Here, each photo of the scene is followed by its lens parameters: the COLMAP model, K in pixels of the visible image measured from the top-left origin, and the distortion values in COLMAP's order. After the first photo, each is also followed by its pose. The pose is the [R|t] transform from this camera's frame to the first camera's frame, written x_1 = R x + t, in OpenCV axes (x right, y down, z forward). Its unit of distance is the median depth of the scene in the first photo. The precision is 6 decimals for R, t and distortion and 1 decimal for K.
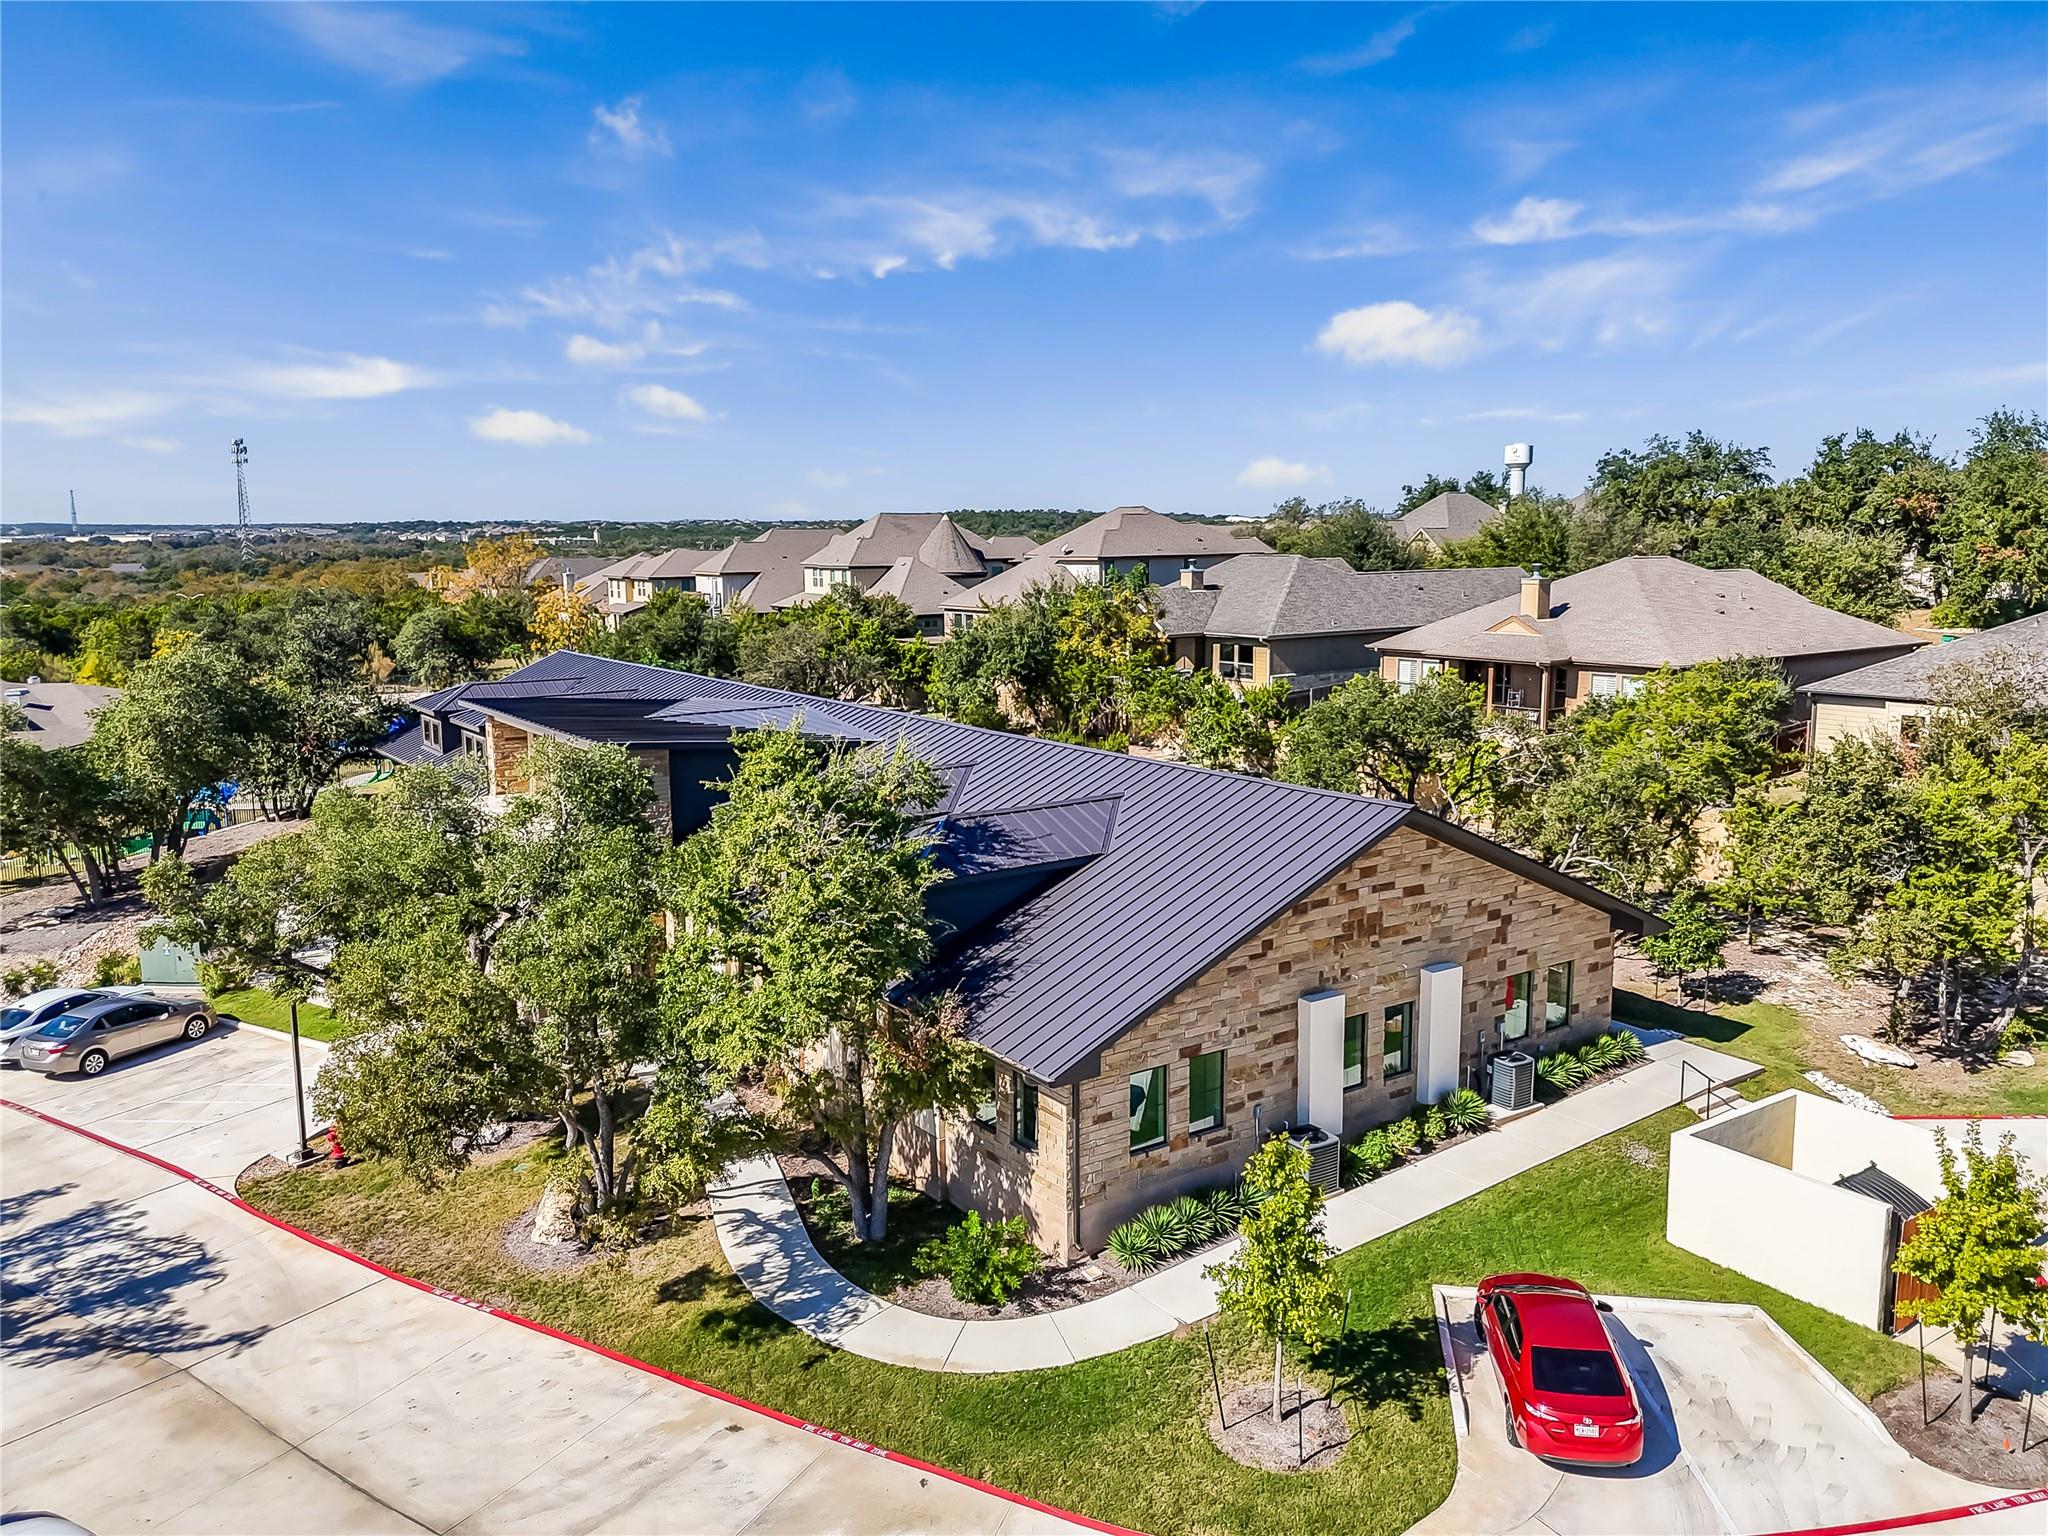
lens RADIAL K [[1512.8, 0, 1025.3], [0, 1512.8, 738.0], [0, 0, 1]] dist [0.124933, -0.216629]
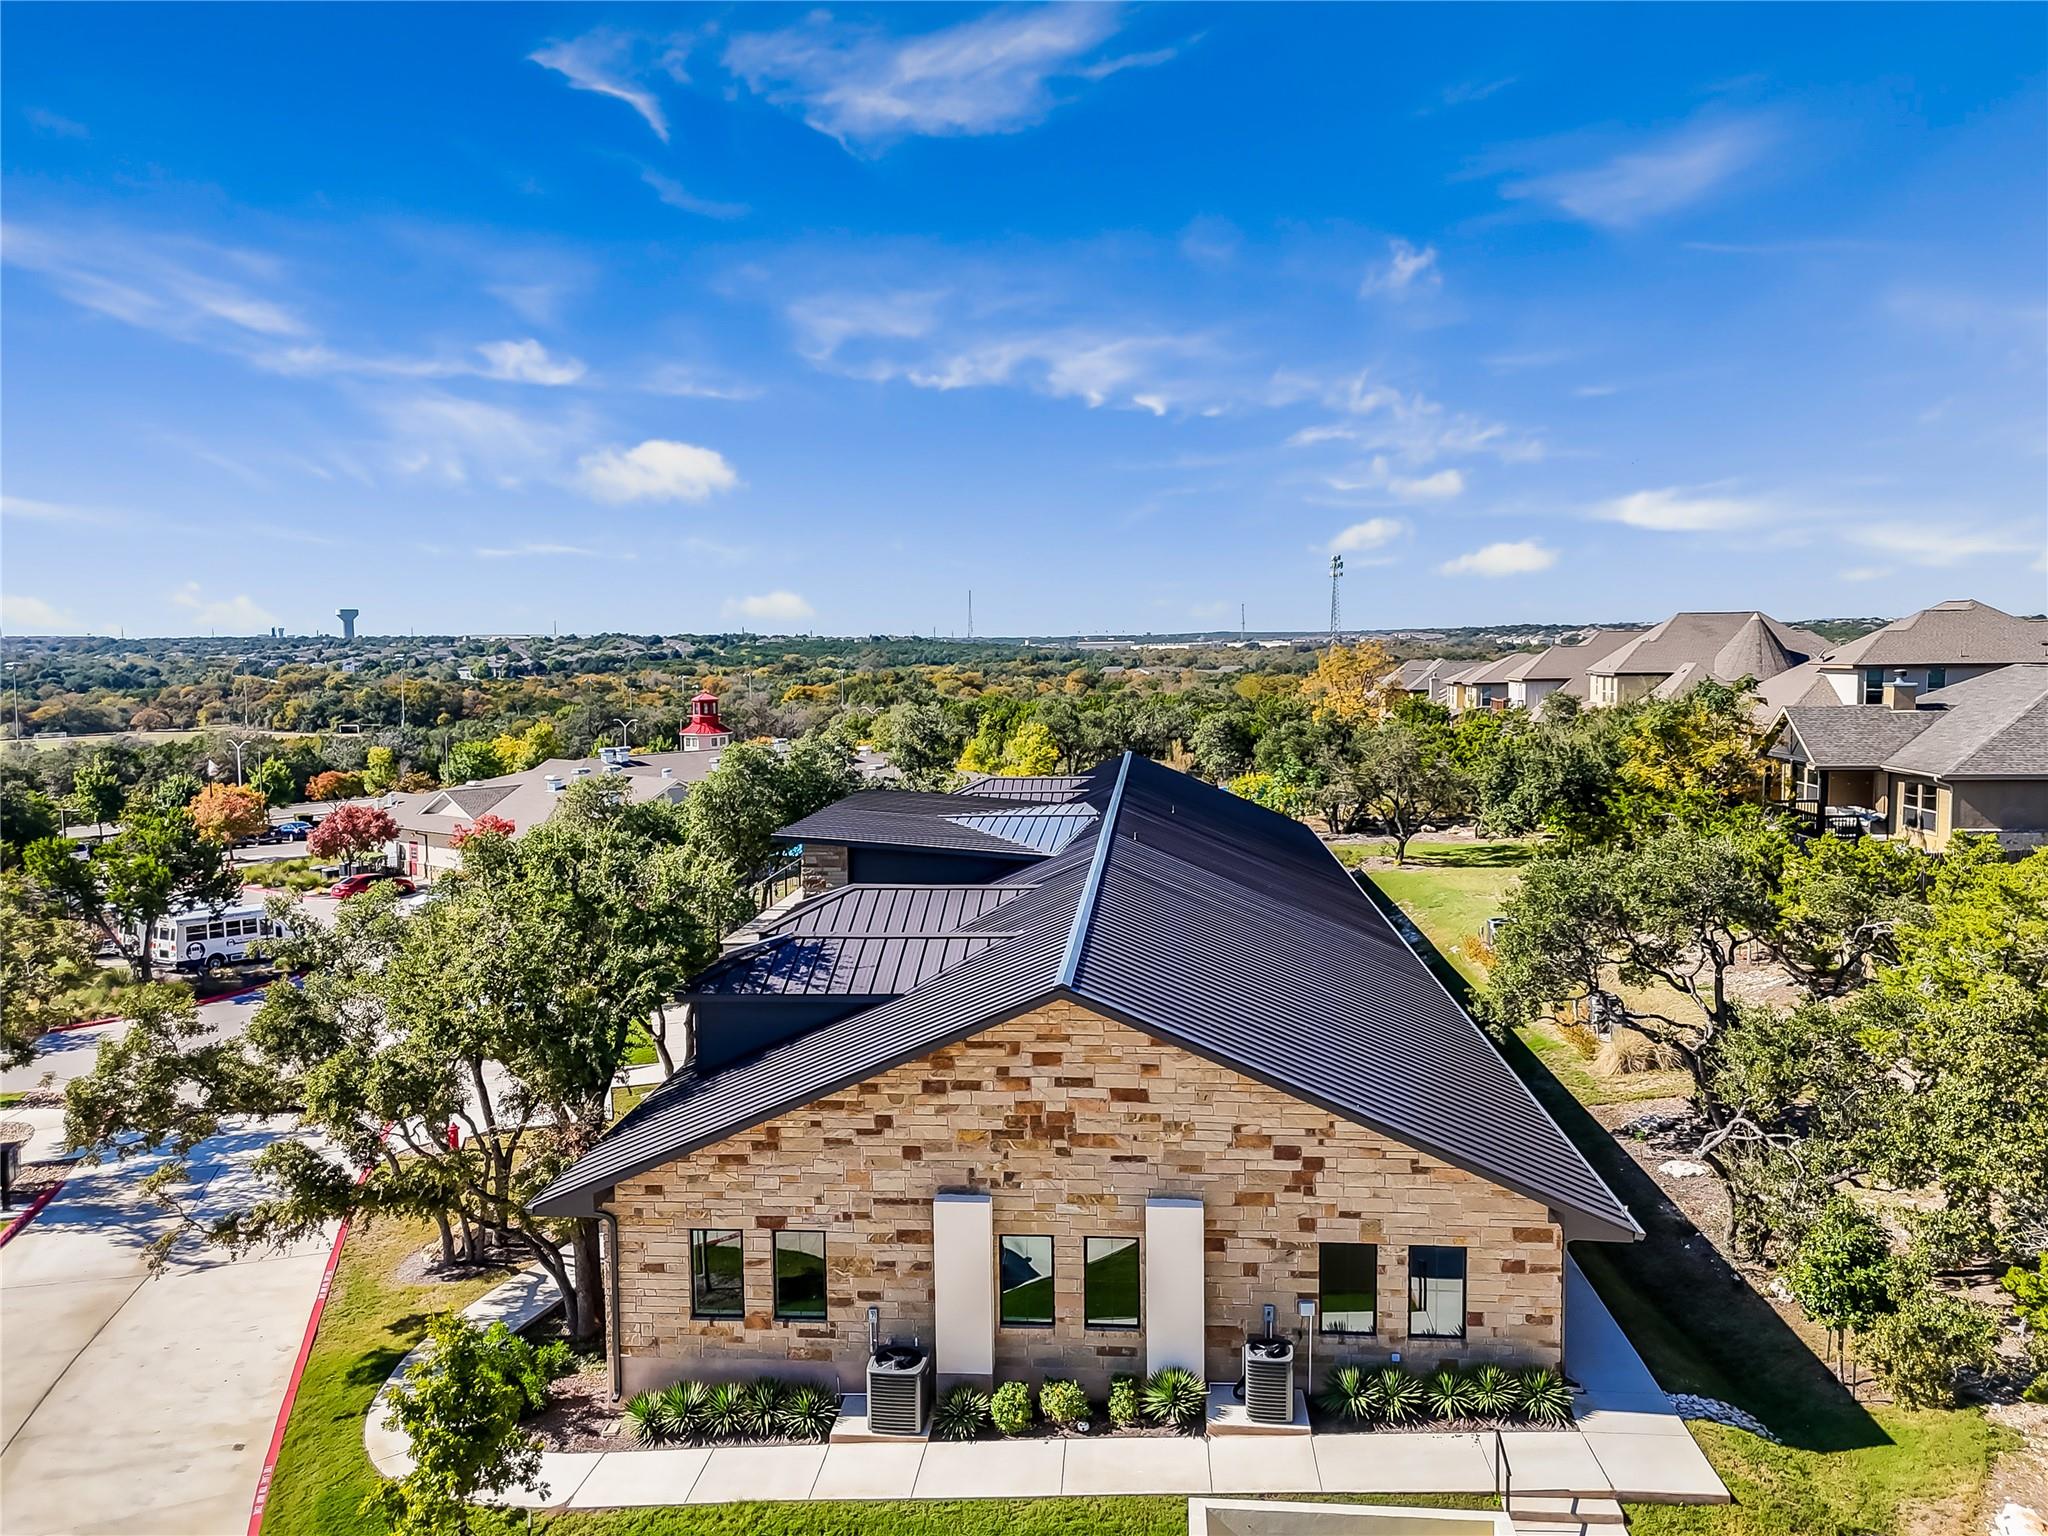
lens RADIAL K [[1512.8, 0, 1025.3], [0, 1512.8, 738.0], [0, 0, 1]] dist [0.124933, -0.216629]
pose [[0.769843, 0.037696, -0.637120, 0.731060], [-0.079703, 0.996118, -0.037371, -0.053063], [0.633238, 0.079550, 0.769858, 0.346788]]
